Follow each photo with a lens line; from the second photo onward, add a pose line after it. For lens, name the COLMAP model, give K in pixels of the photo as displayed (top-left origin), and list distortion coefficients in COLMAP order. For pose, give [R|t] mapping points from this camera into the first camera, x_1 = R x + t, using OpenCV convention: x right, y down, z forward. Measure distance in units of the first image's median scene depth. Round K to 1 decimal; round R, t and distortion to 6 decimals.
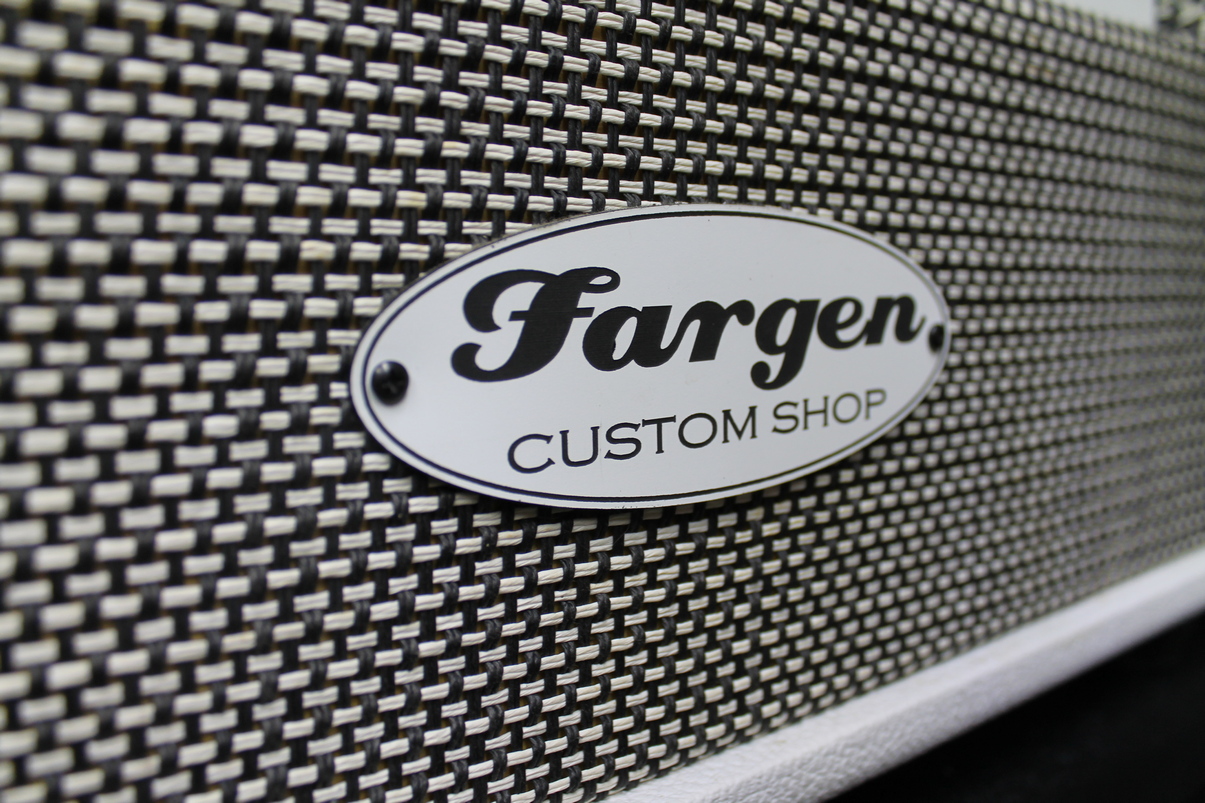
lens RADIAL K [[1000.7, 0, 607.2], [0, 1000.7, 403.5], [0, 0, 1]] dist [-0.120025, 0.023680]
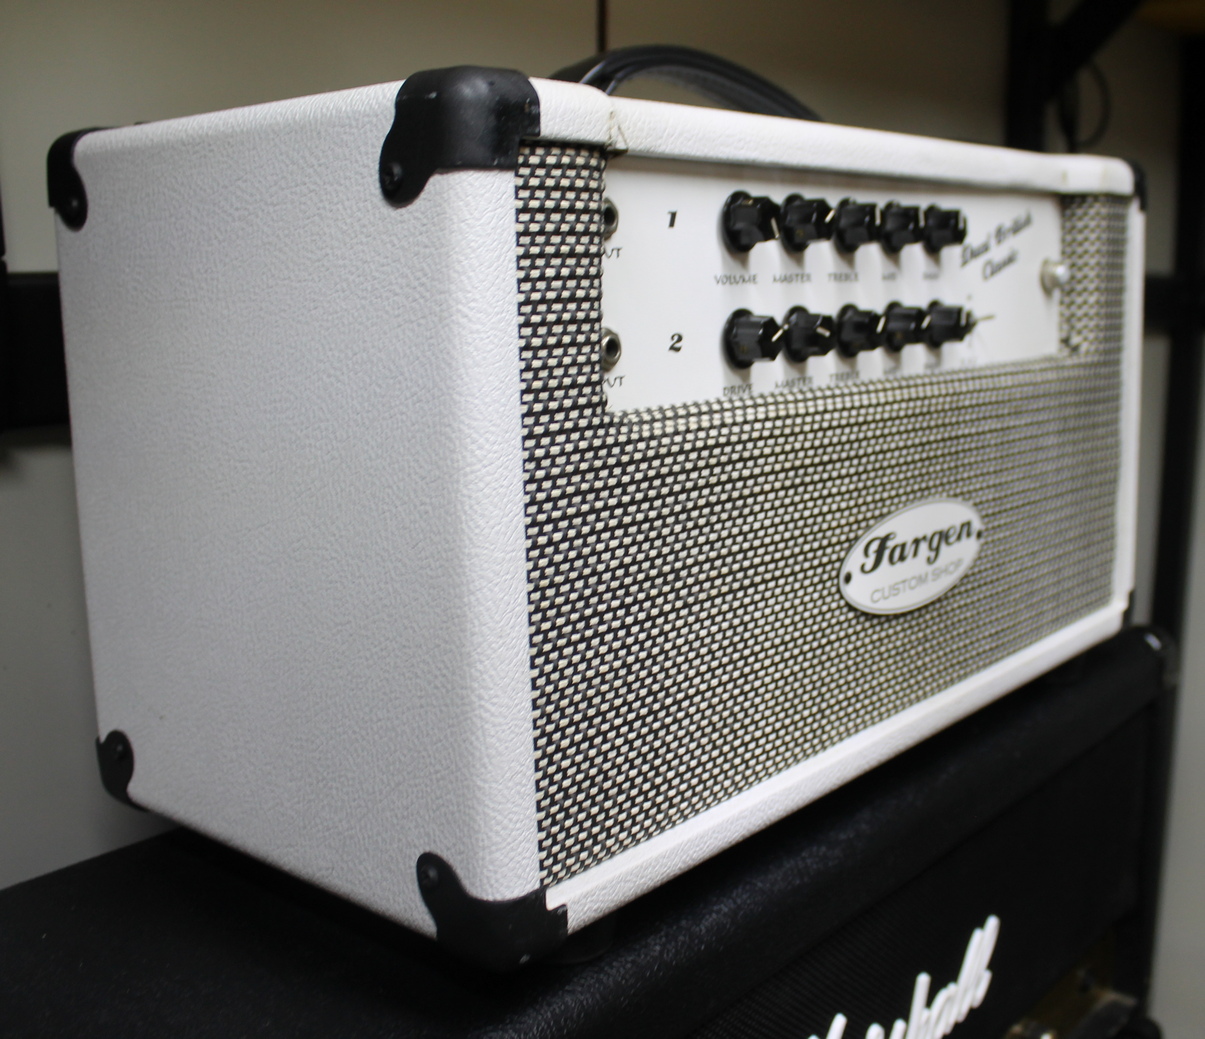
lens RADIAL K [[1350.1, 0, 600.4], [0, 1350.1, 512.9], [0, 0, 1]] dist [-0.133708, 0.000000]
pose [[0.980269, -0.035052, 0.194535, -1.444074], [0.026274, 0.998525, 0.047521, -0.358889], [-0.195914, -0.041472, 0.979744, -2.410861]]
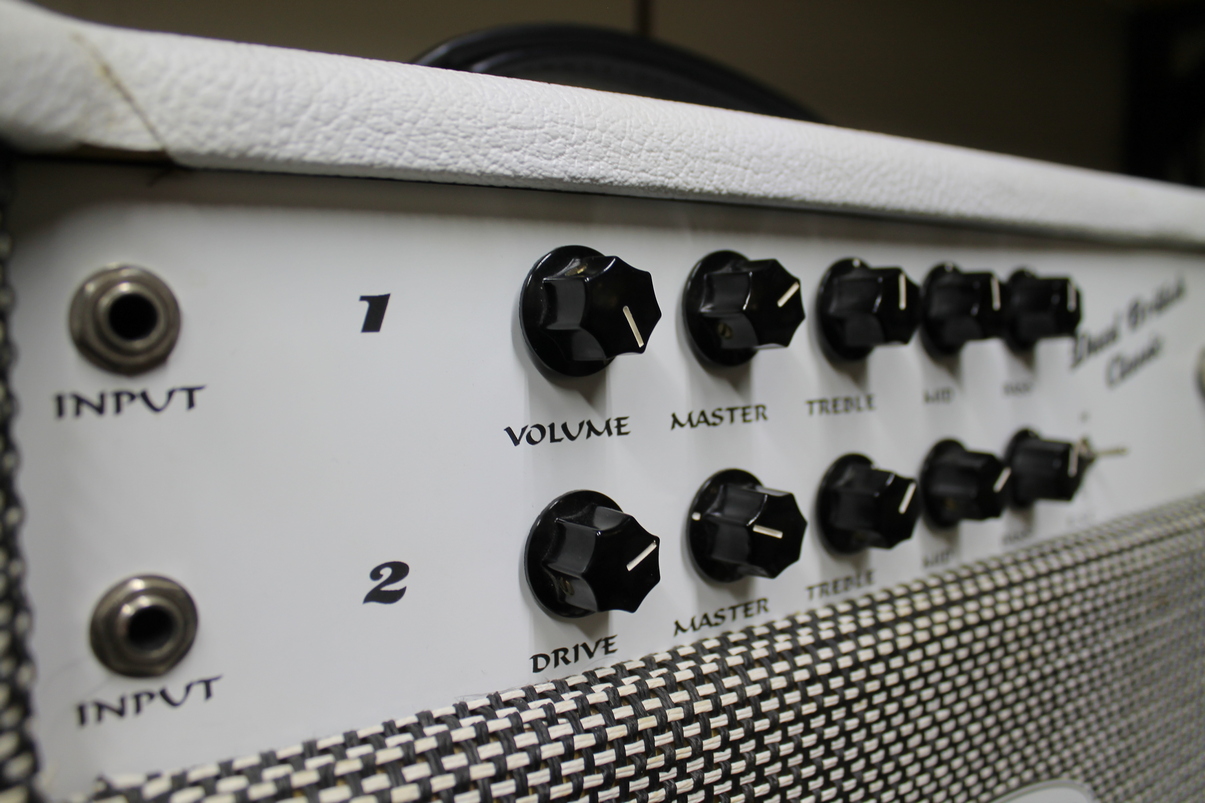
lens RADIAL K [[1000.7, 0, 602.8], [0, 1000.7, 410.4], [0, 0, 1]] dist [-0.120025, 0.023680]
pose [[0.999944, 0.008097, 0.006826, -0.464083], [-0.007897, 0.999552, -0.028869, -0.740920], [-0.007056, 0.028814, 0.999560, -0.481915]]
